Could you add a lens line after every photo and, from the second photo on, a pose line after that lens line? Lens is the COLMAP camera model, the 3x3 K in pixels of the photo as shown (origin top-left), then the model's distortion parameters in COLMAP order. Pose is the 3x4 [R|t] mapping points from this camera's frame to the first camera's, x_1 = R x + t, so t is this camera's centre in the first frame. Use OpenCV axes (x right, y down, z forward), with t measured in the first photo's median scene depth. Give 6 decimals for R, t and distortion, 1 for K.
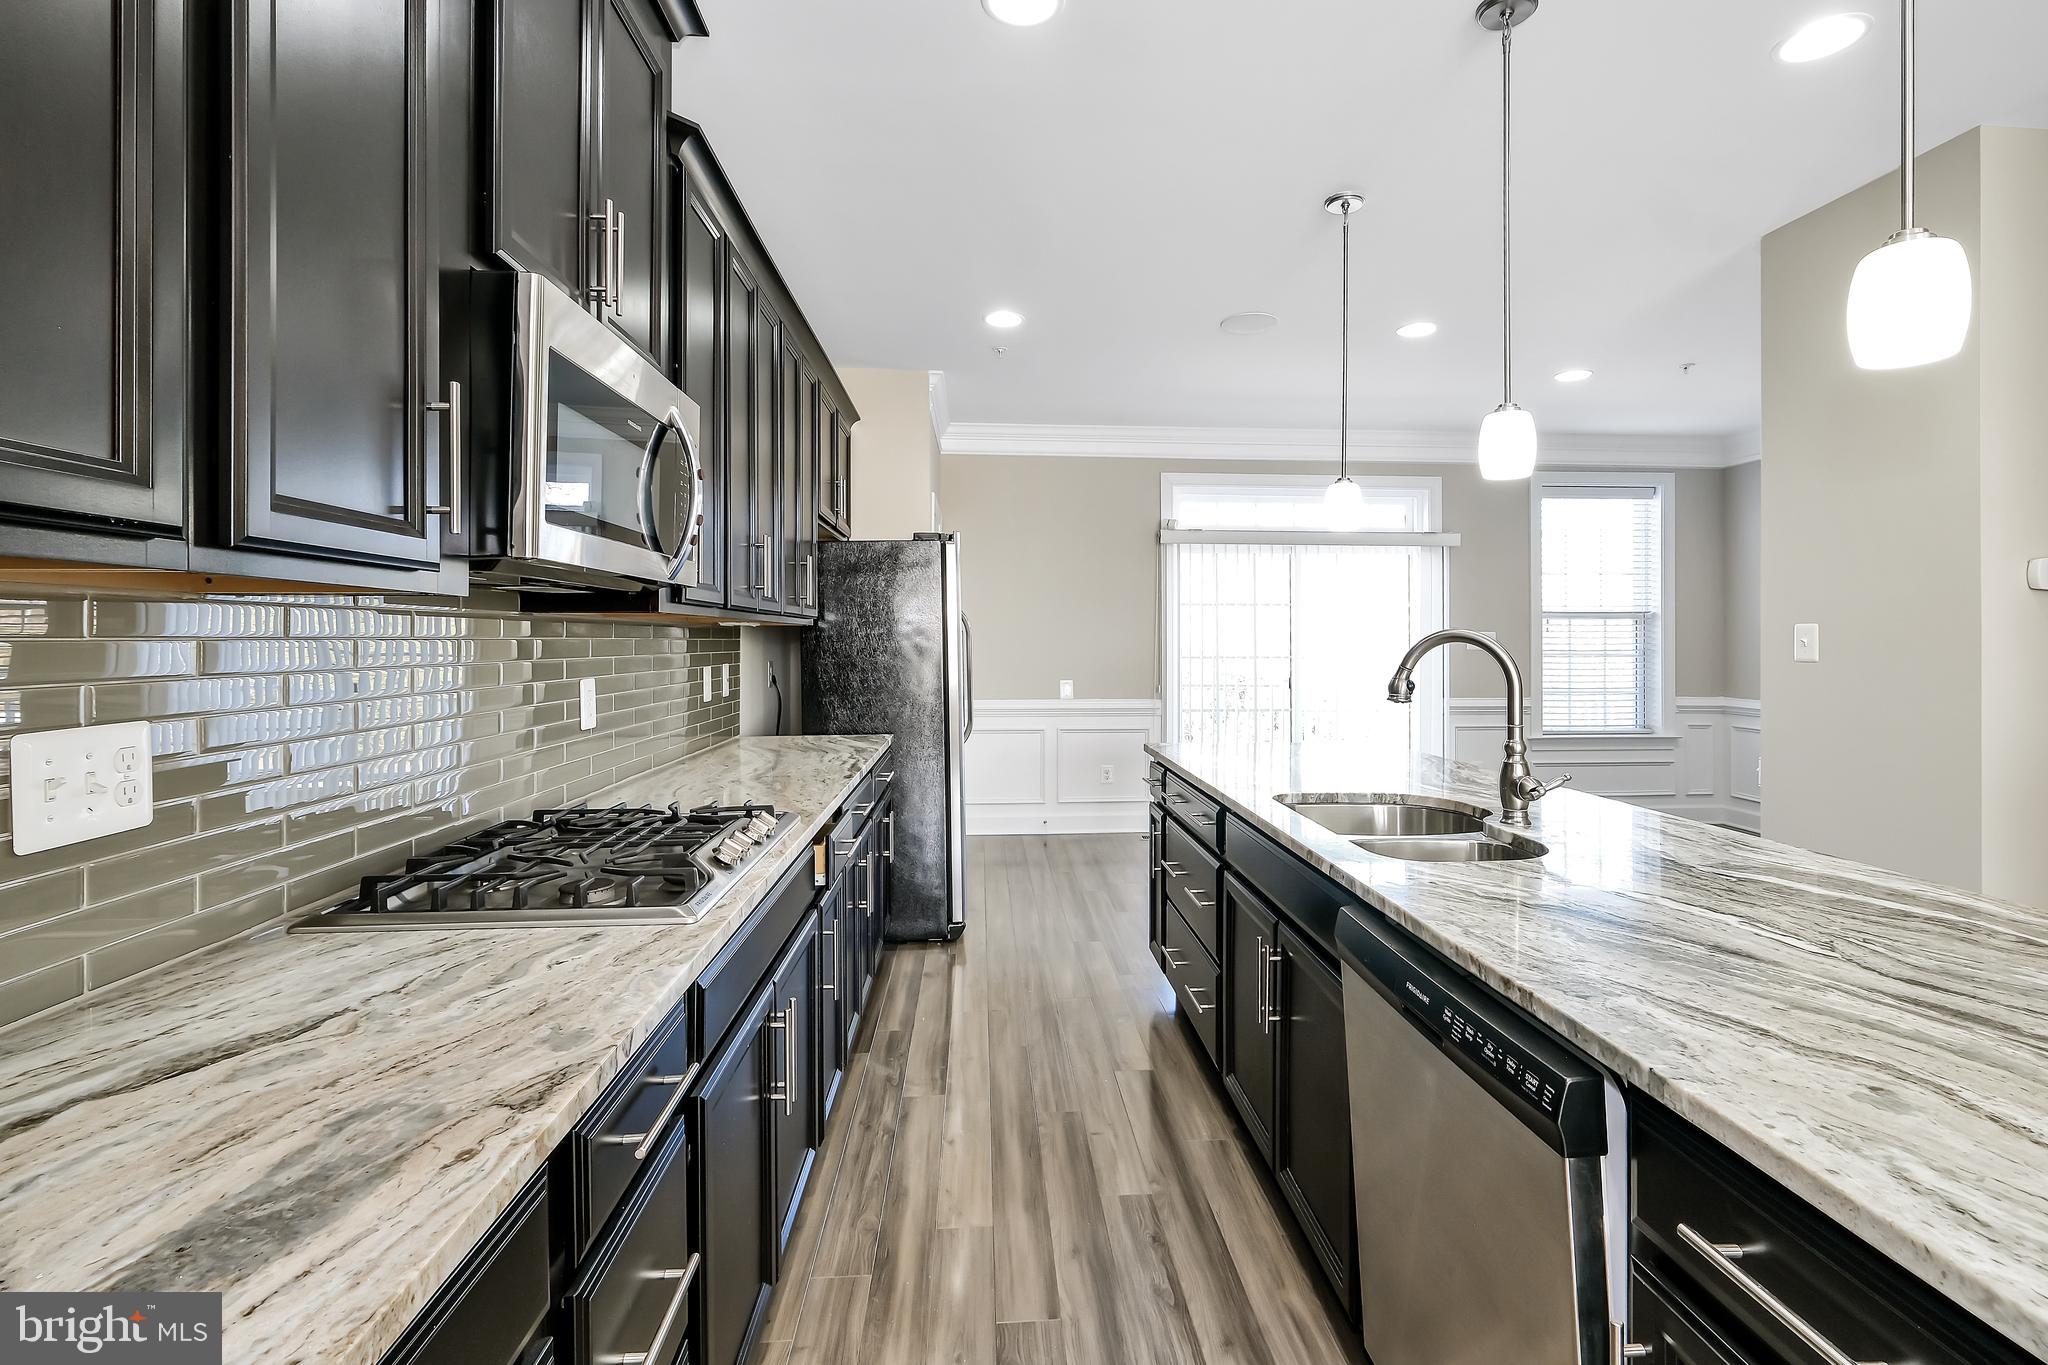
lens RADIAL K [[931.0, 0, 1042.5], [0, 931.0, 642.2], [0, 0, 1]] dist [0.000492, 0.000014]
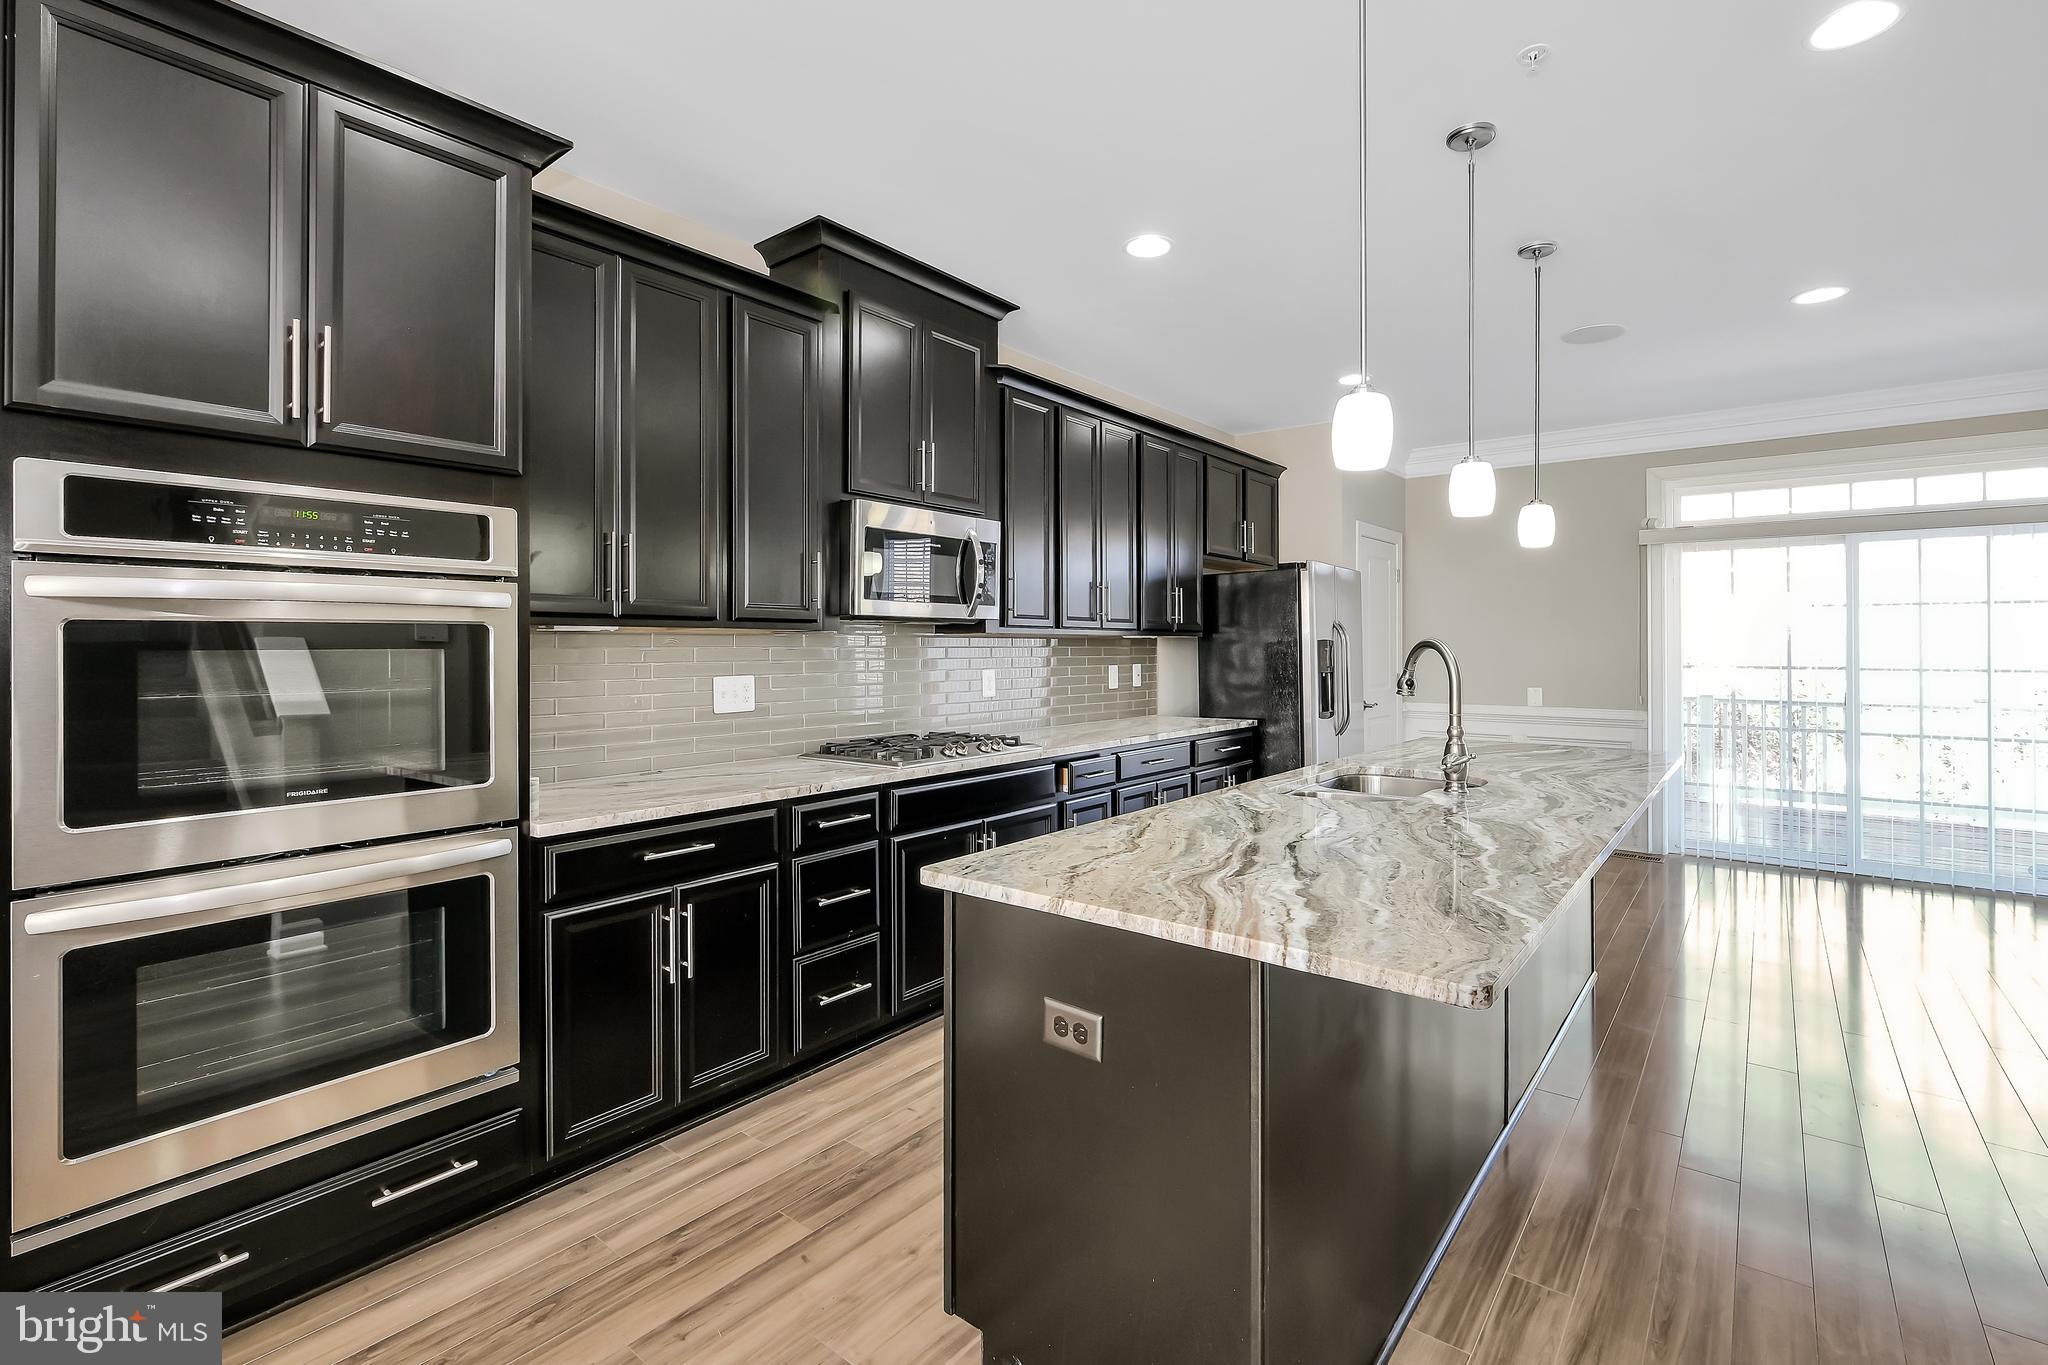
lens RADIAL K [[931.0, 0, 1042.5], [0, 931.0, 642.2], [0, 0, 1]] dist [0.000492, 0.000014]
pose [[0.742512, -0.004820, -0.669816, 0.521619], [-0.000995, 0.999965, -0.008299, 0.001194], [0.669832, 0.006828, 0.742481, -0.174905]]
